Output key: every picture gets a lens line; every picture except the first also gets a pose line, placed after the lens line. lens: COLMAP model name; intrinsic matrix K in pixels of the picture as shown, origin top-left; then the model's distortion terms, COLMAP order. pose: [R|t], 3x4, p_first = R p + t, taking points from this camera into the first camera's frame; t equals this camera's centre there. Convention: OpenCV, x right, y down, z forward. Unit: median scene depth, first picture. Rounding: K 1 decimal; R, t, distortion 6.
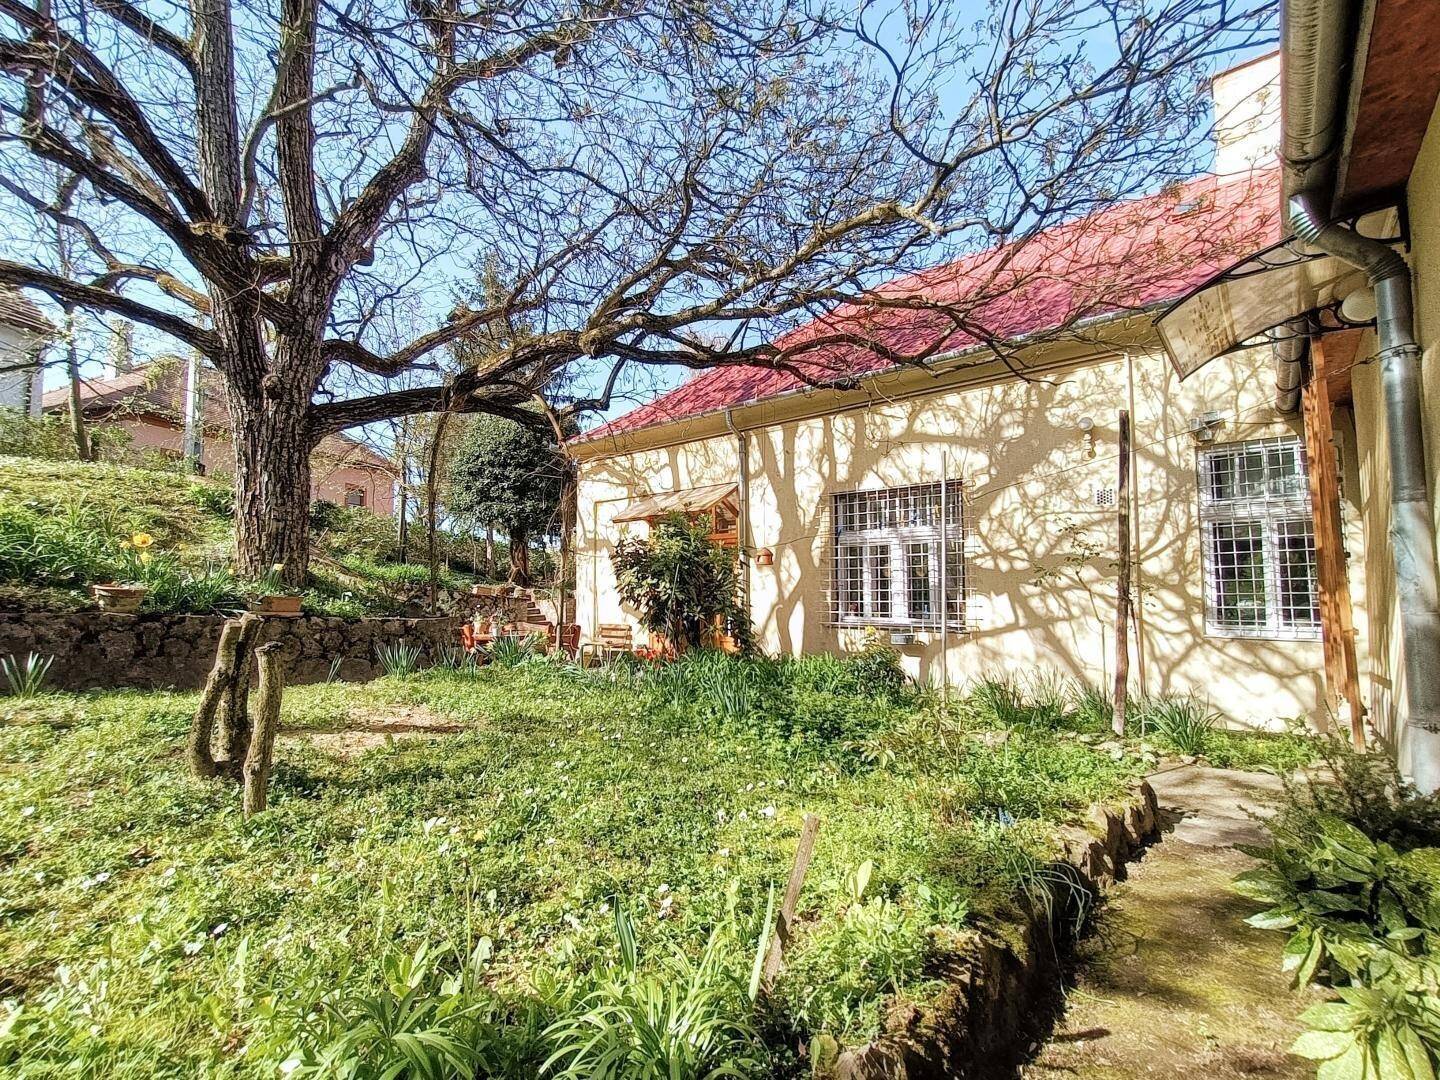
lens RADIAL K [[663.9, 0, 724.8], [0, 663.9, 539.0], [0, 0, 1]] dist [0.003737, 0.000569]
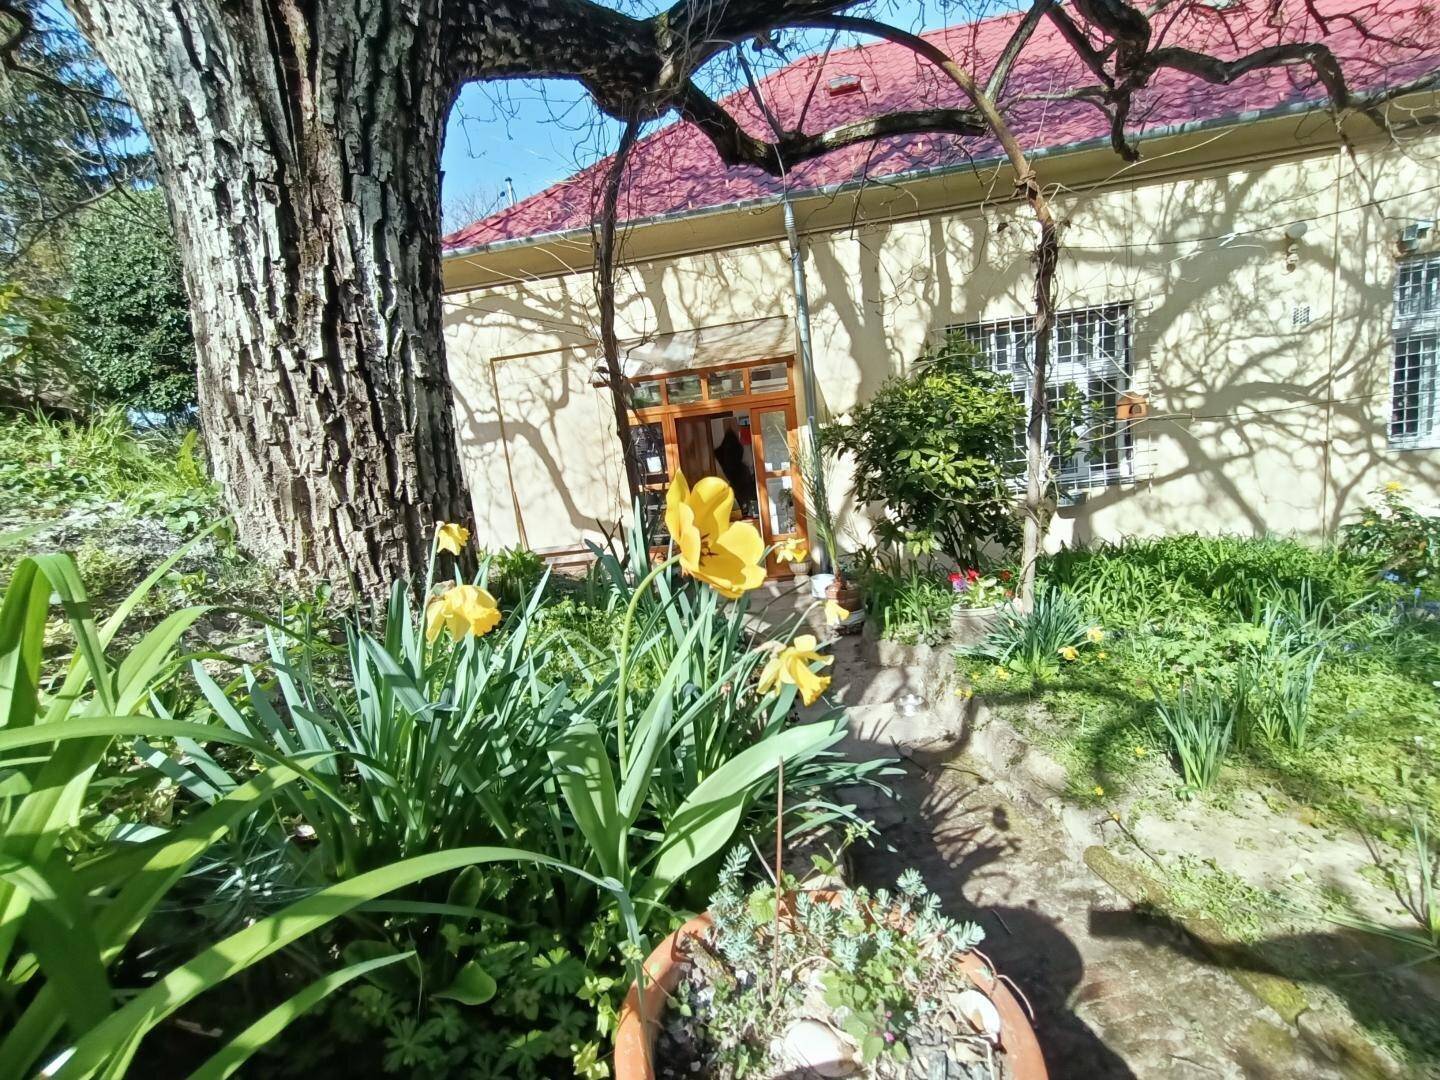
lens RADIAL K [[663.9, 0, 719.0], [0, 663.9, 539.0], [0, 0, 1]] dist [0.003737, 0.000569]
pose [[0.840965, -0.170959, 0.513372, -0.569027], [0.070446, 0.975292, 0.209385, -0.012616], [-0.536484, -0.139921, 0.832230, 0.555884]]
